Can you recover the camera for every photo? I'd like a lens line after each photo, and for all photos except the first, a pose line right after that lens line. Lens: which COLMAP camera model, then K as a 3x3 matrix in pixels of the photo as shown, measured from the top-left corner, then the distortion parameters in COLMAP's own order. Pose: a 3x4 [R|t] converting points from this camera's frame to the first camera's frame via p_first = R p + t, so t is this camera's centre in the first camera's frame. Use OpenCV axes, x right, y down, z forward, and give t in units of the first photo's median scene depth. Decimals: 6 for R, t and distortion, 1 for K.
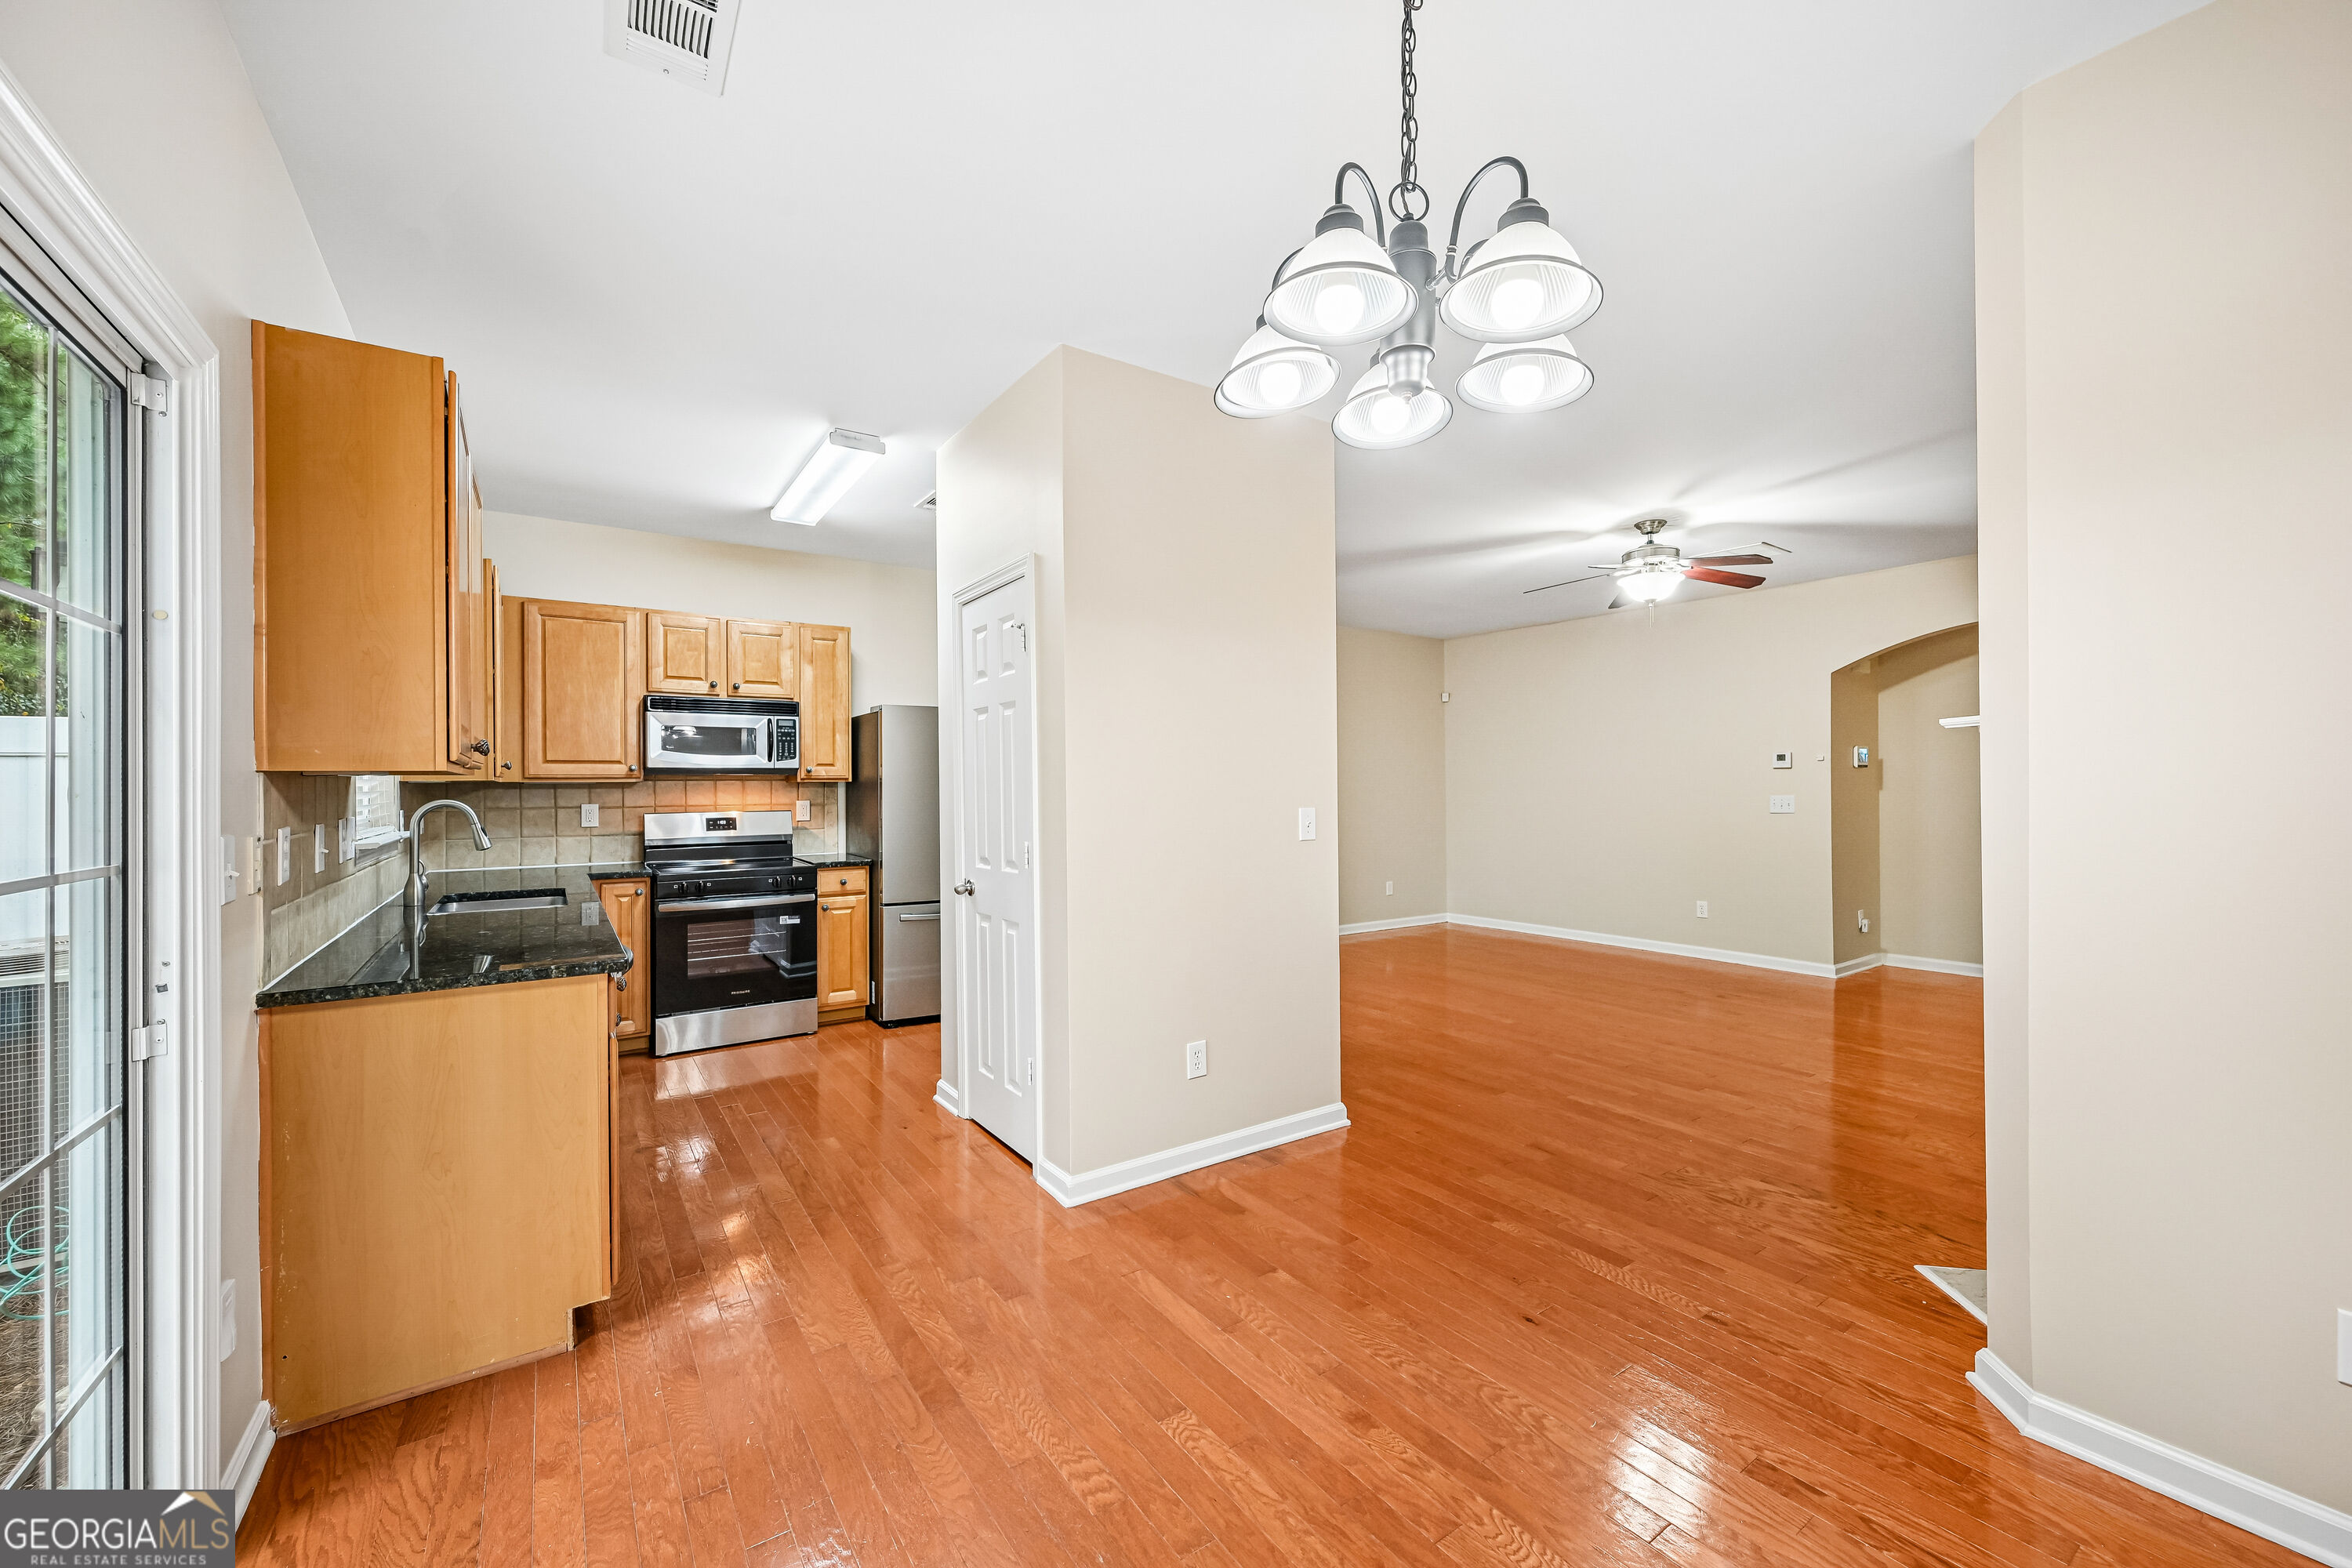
lens RADIAL K [[917.4, 0, 1170.0], [0, 917.4, 782.3], [0, 0, 1]] dist [0.000112, -0.000112]
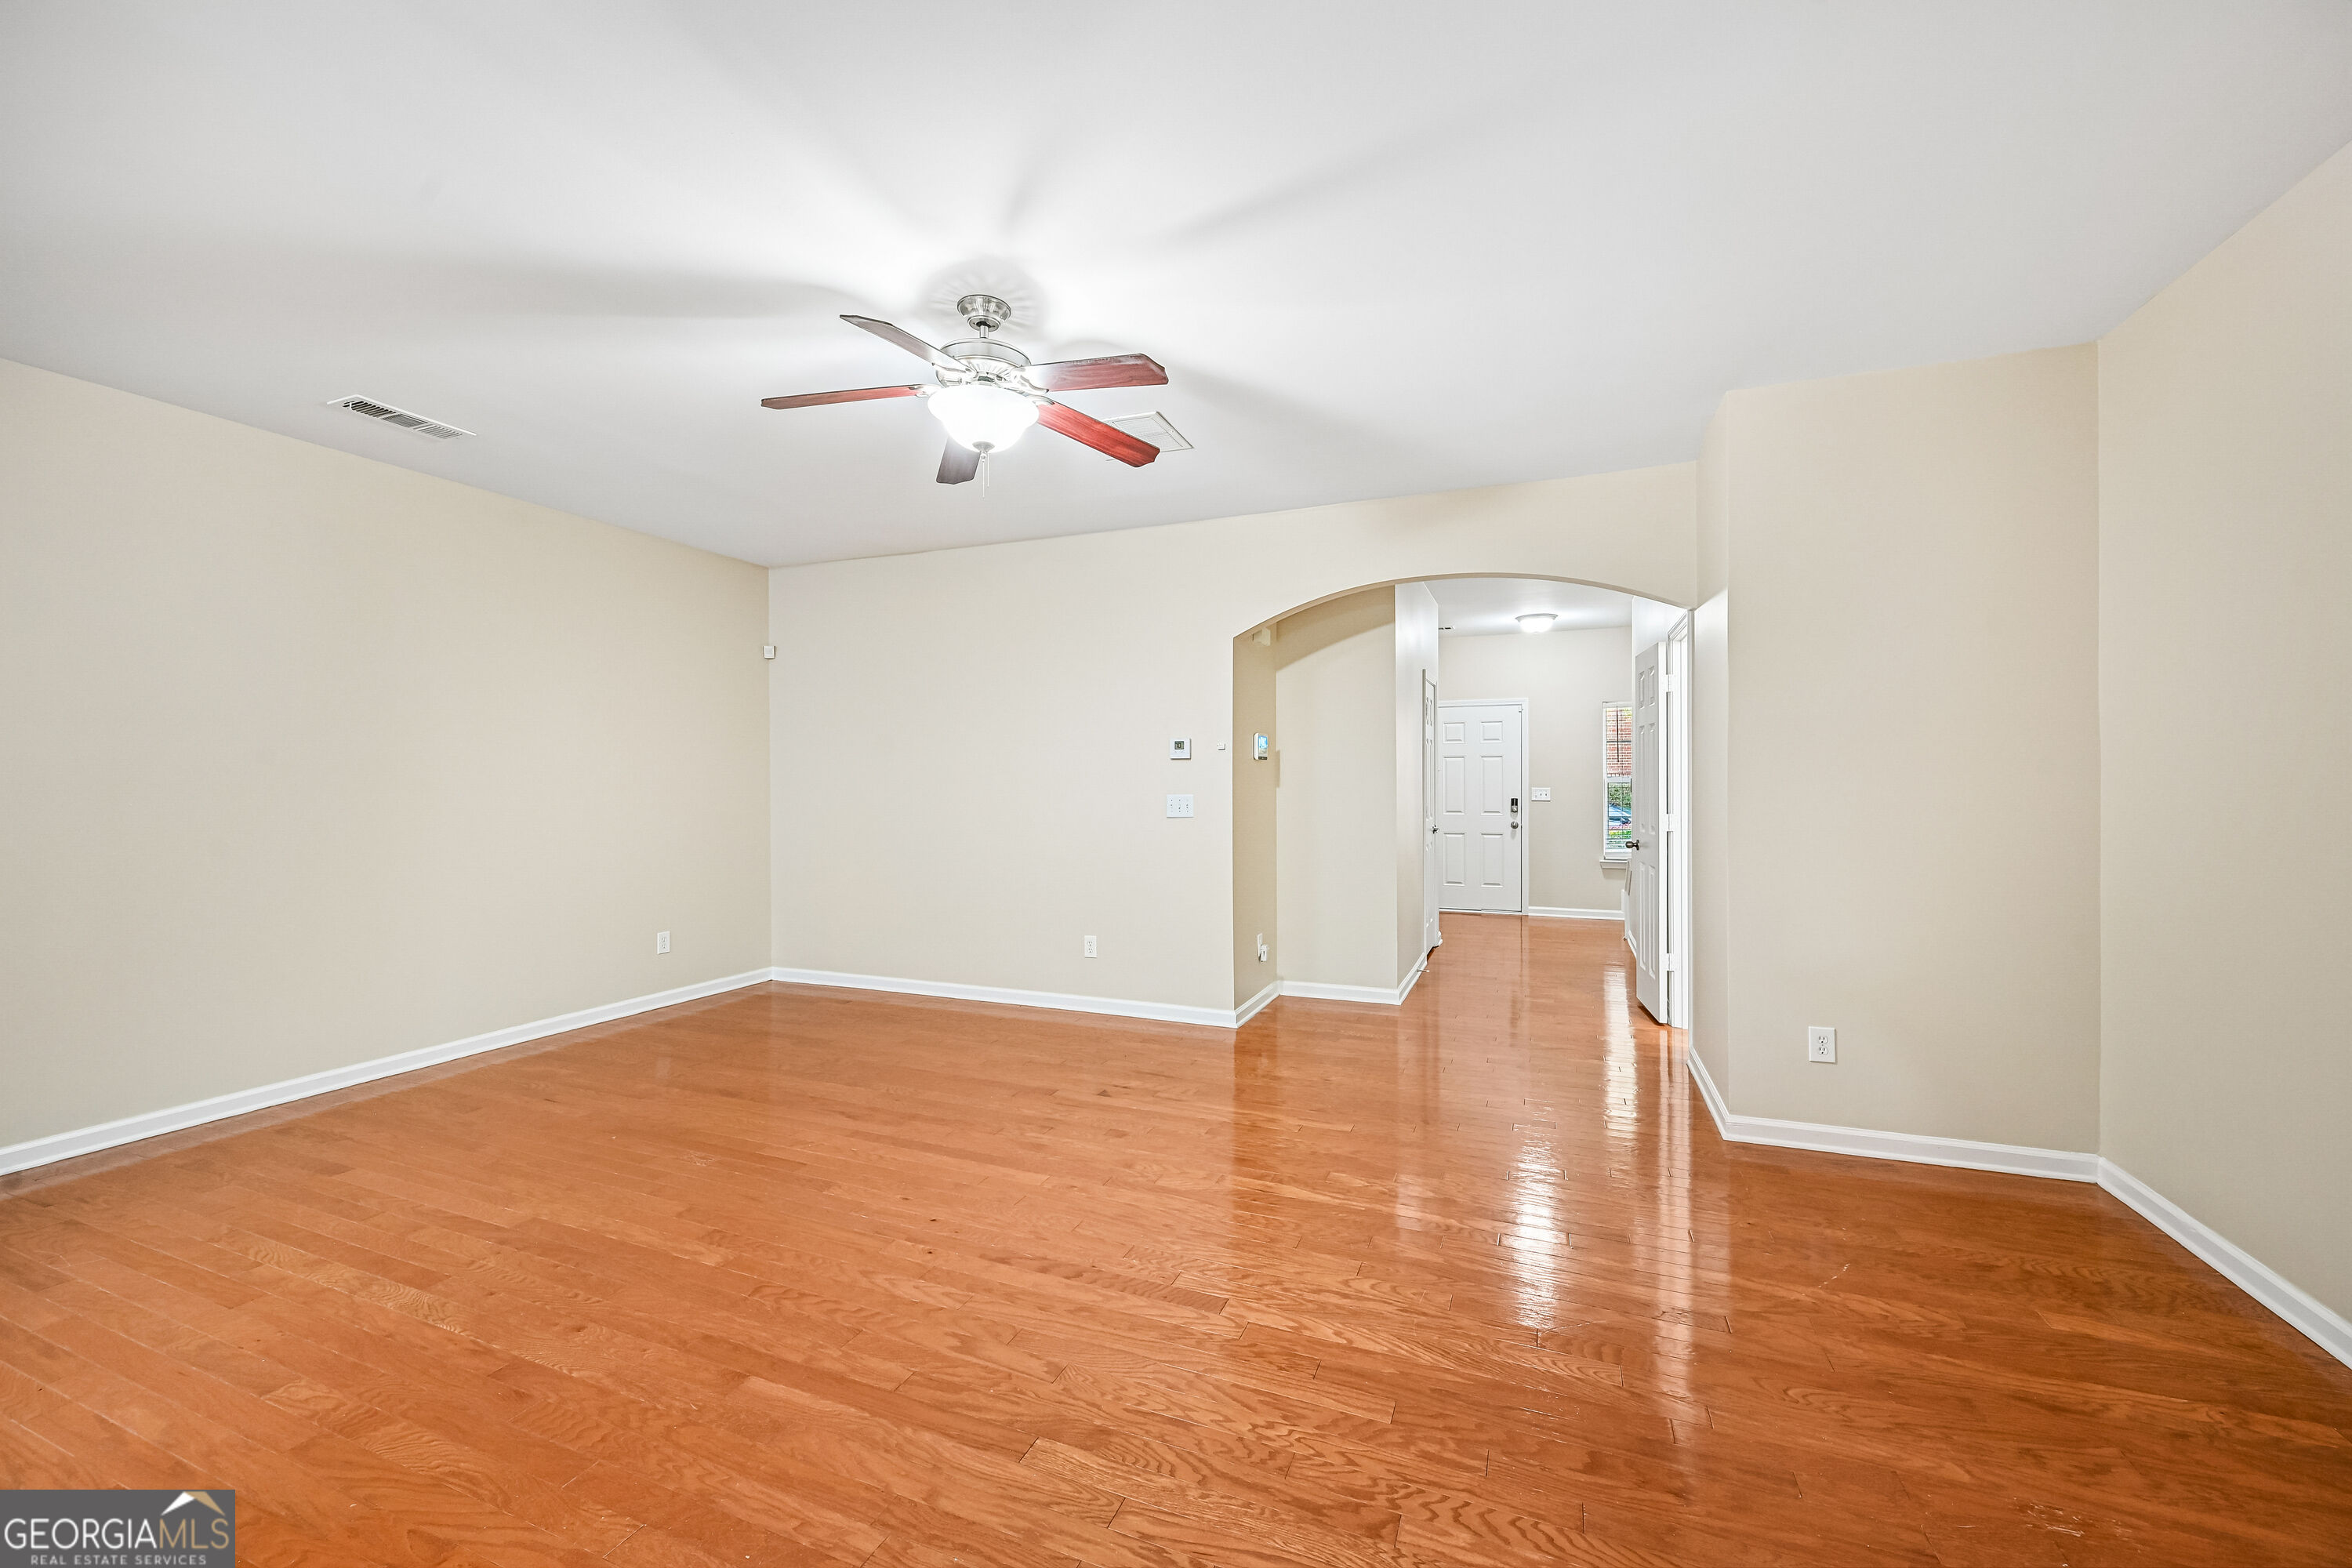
lens RADIAL K [[917.4, 0, 1176.9], [0, 917.4, 783.1], [0, 0, 1]] dist [0.000112, -0.000112]
pose [[0.834284, 0.001620, 0.551333, 0.251700], [-0.003752, 0.999989, 0.002738, 0.002665], [-0.551323, -0.004353, 0.834281, 0.376207]]
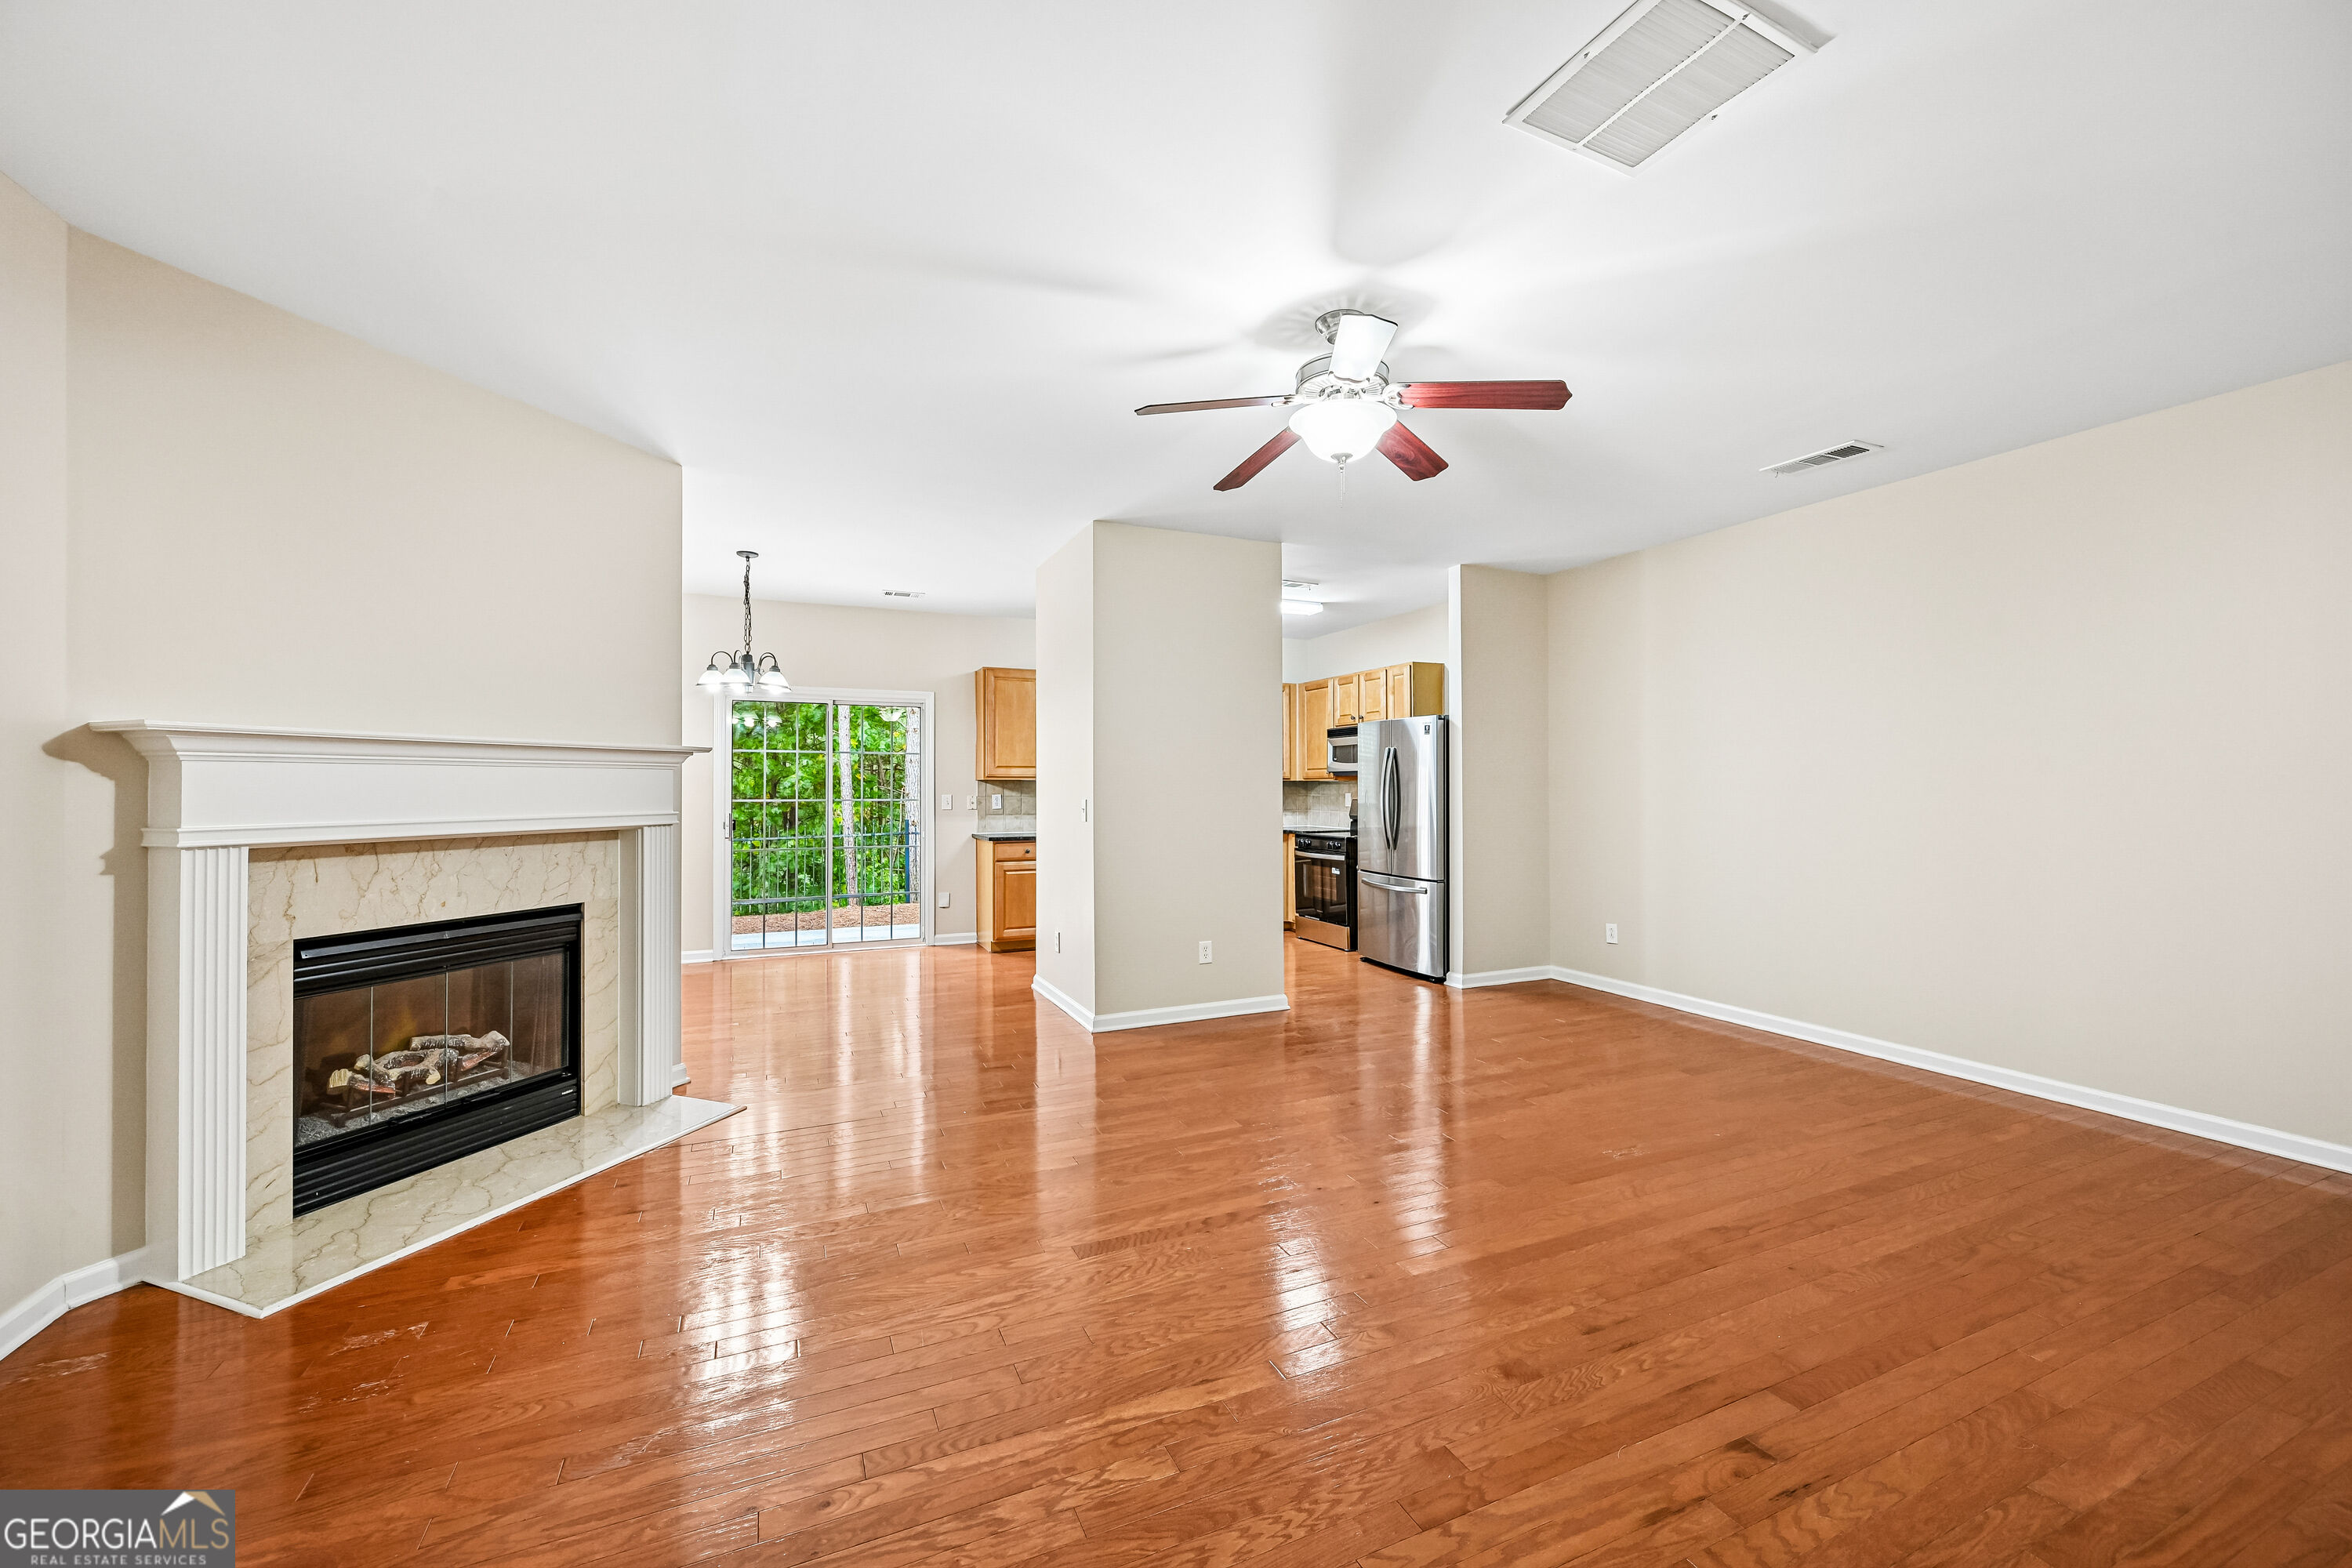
lens RADIAL K [[917.4, 0, 1180.9], [0, 917.4, 780.6], [0, 0, 1]] dist [0.000112, -0.000112]
pose [[-0.176819, -0.000655, -0.984243, 0.876711], [0.007384, 0.999971, -0.001992, 0.001647], [0.984216, -0.007620, -0.176809, 0.798012]]
